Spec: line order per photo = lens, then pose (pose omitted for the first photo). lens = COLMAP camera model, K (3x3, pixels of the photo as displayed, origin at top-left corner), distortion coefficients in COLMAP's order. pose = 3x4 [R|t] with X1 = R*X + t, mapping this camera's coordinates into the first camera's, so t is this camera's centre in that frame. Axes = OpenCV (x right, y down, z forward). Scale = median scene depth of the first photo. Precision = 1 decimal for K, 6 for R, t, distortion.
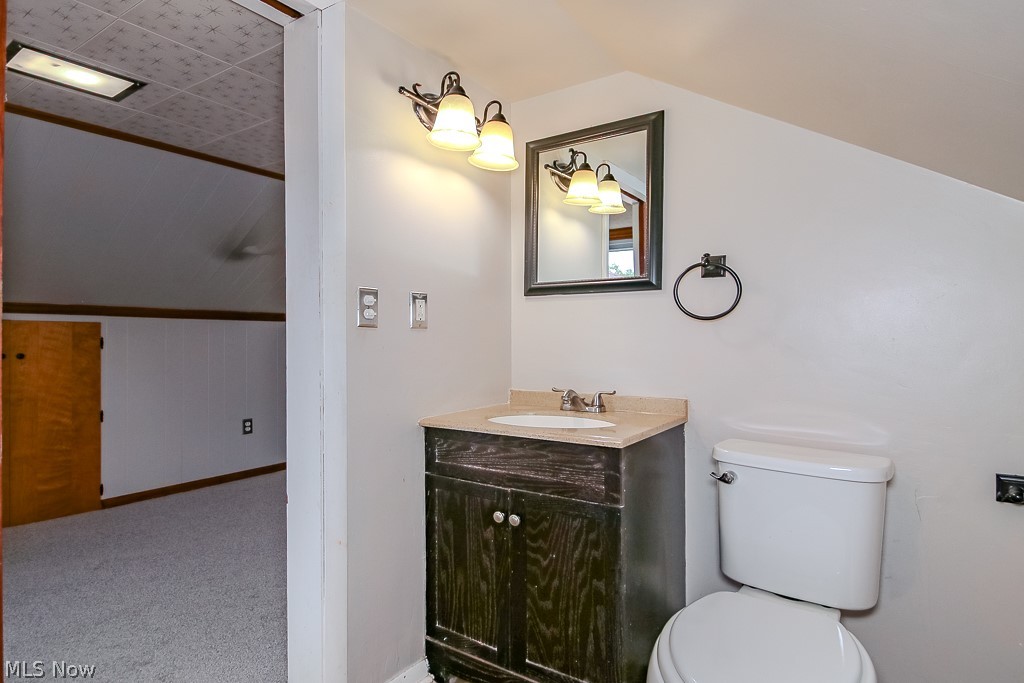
lens RADIAL K [[470.5, 0, 514.1], [0, 470.5, 337.4], [0, 0, 1]] dist [0.027962, -0.019334]
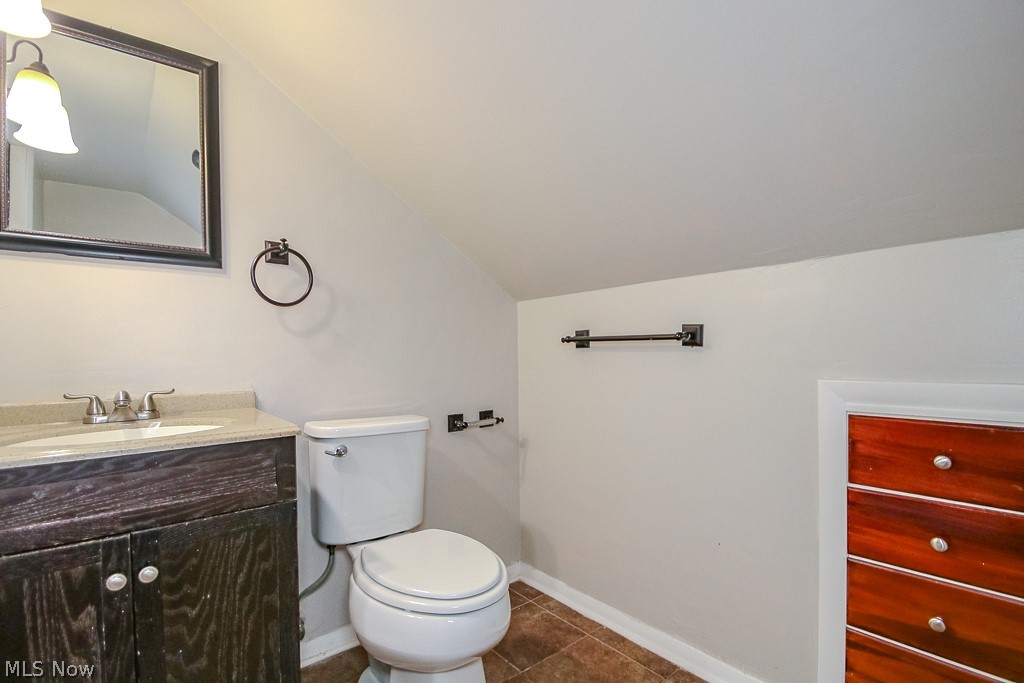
lens RADIAL K [[473.7, 0, 509.6], [0, 473.7, 346.0], [0, 0, 1]] dist [0.014523, -0.013980]
pose [[0.370480, -0.006929, 0.928815, -0.442953], [0.001147, 0.999975, 0.007002, 0.052829], [-0.928840, -0.001529, 0.370479, 0.262378]]
